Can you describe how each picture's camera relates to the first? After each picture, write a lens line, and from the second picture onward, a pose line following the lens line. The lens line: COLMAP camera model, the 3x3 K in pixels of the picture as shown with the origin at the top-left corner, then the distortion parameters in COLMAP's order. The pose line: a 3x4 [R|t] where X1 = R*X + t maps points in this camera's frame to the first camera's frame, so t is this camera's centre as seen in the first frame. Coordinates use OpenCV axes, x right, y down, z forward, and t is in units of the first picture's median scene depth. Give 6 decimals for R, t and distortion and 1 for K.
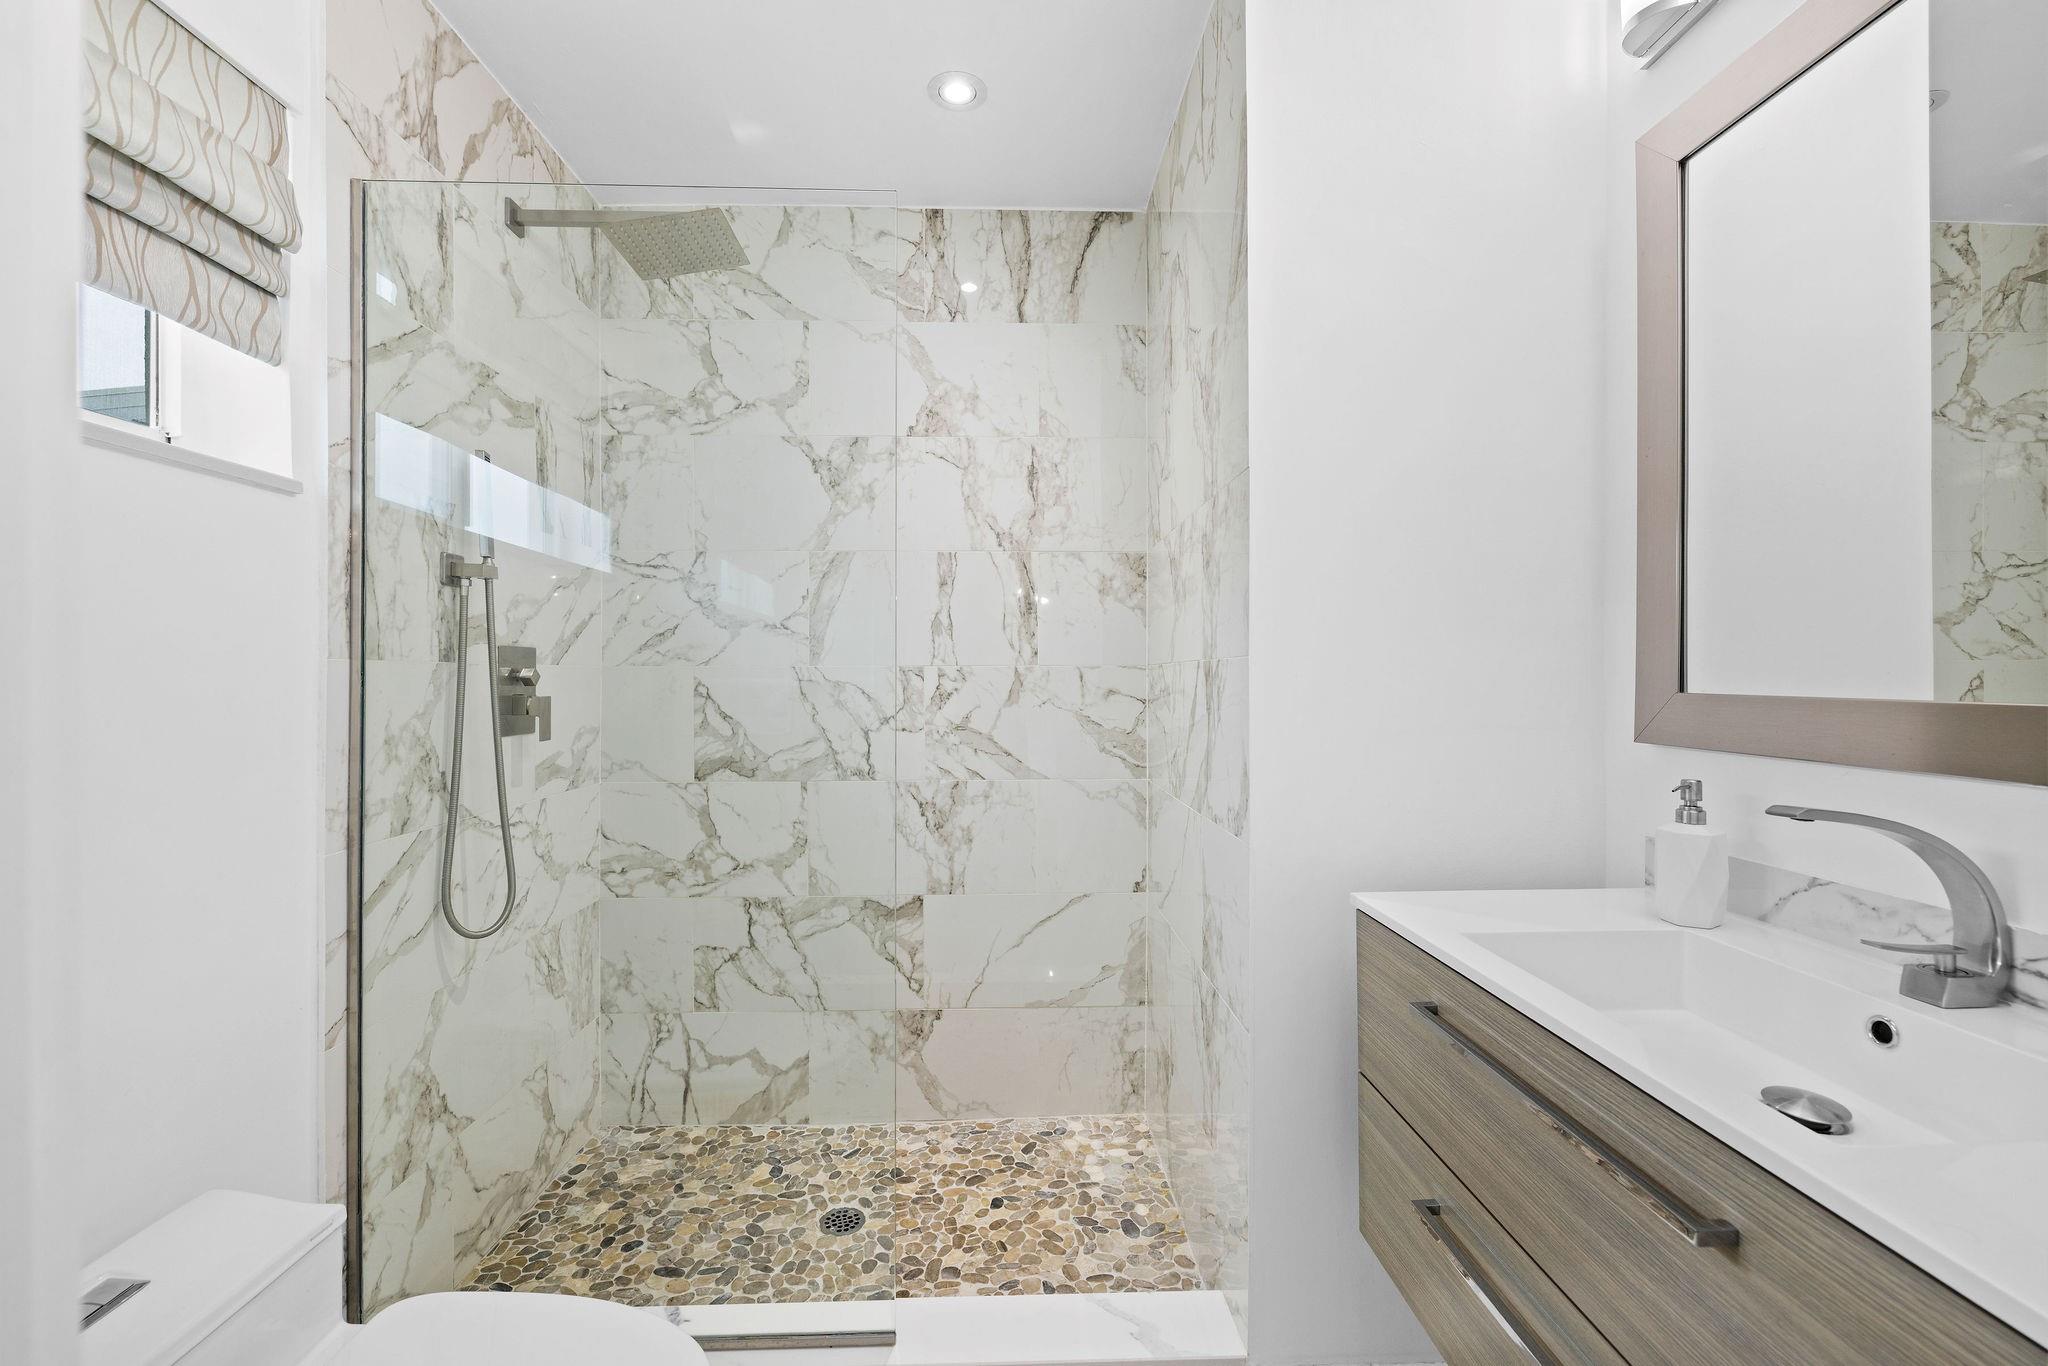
lens RADIAL K [[852.3, 0, 1011.5], [0, 852.3, 672.6], [0, 0, 1]] dist [-0.003248, 0.000505]
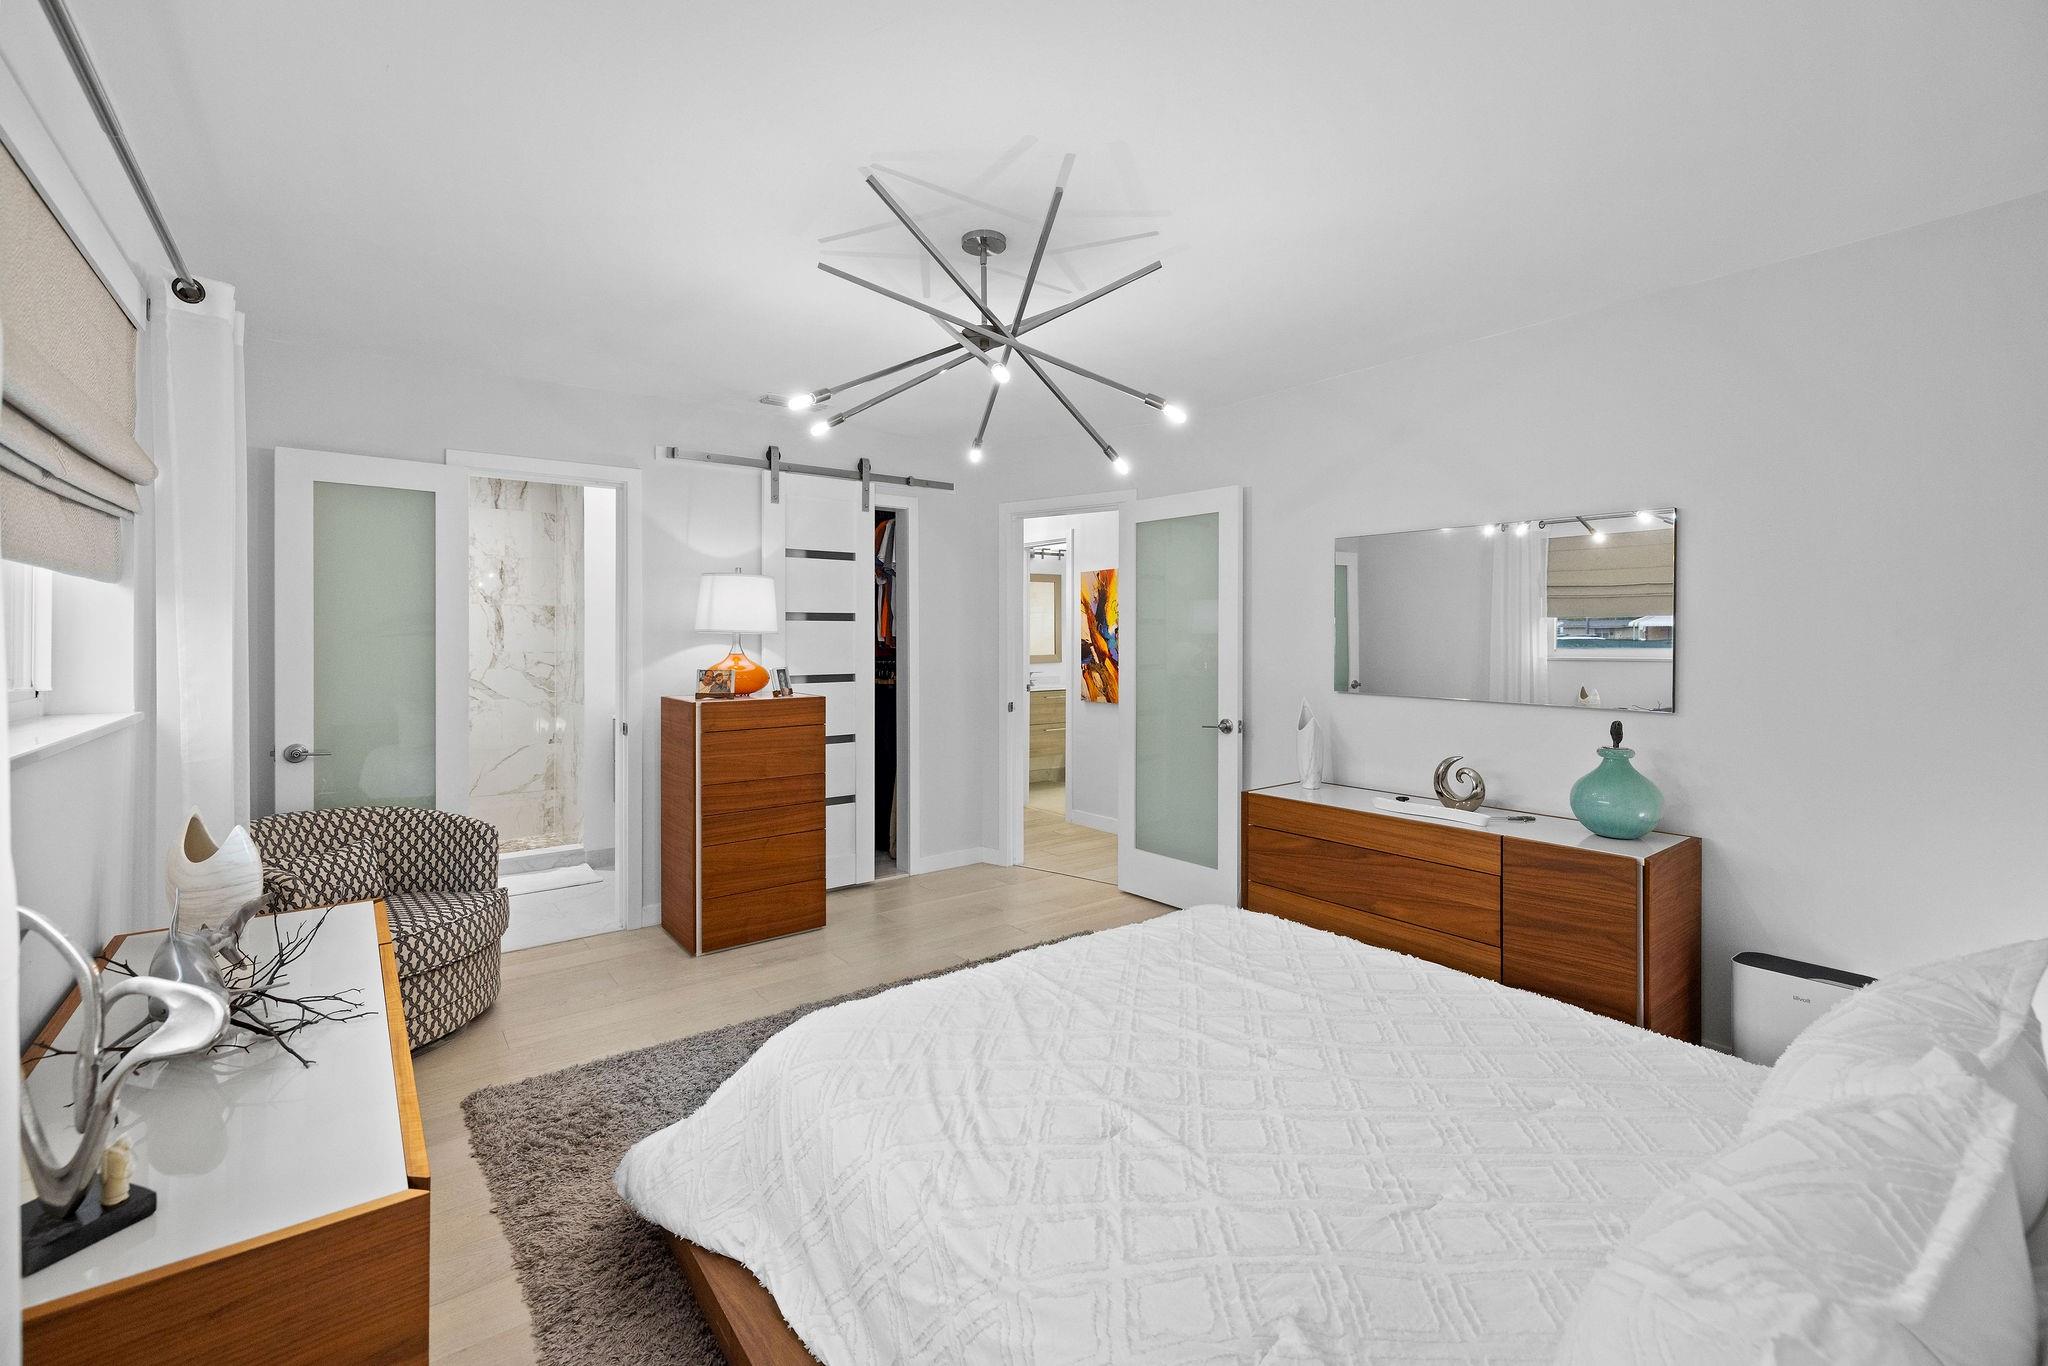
lens RADIAL K [[852.3, 0, 994.7], [0, 852.3, 639.1], [0, 0, 1]] dist [-0.003248, 0.000505]
pose [[0.834044, 0.001917, 0.551694, -0.140124], [0.000376, 0.999992, -0.004043, -0.034388], [-0.551697, 0.003579, 0.834037, -1.762771]]
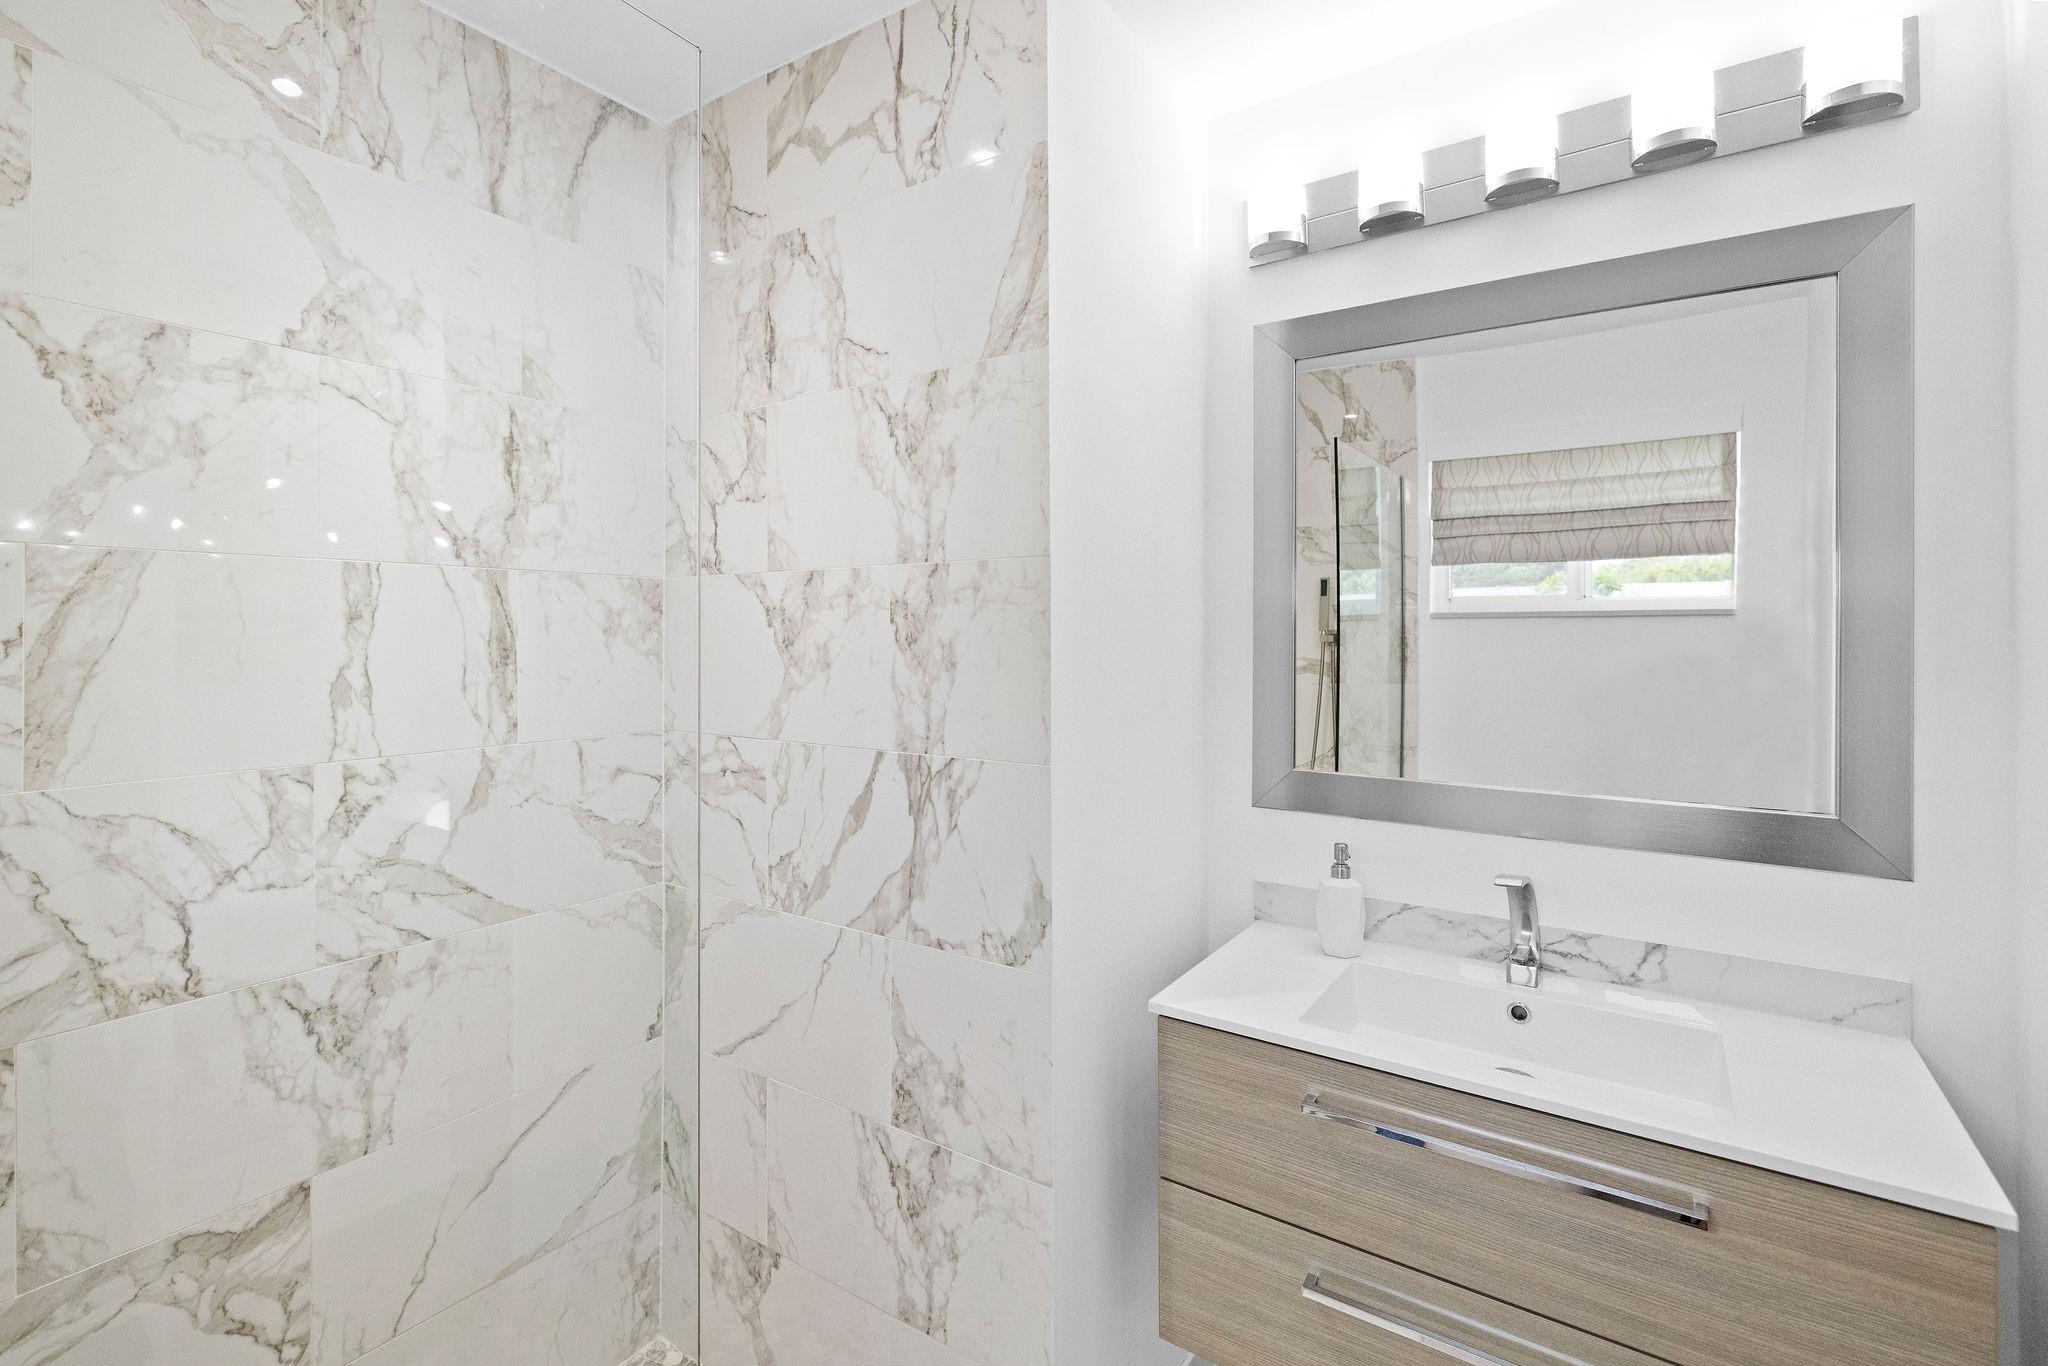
lens RADIAL K [[948.0, 0, 975.3], [0, 948.0, 612.5], [0, 0, 1]] dist [-0.000178, -0.001151]
pose [[0.591553, 0.013276, 0.806157, -0.351334], [-0.004768, 0.999905, -0.012967, -0.102006], [-0.806252, 0.003827, 0.591560, 0.285188]]
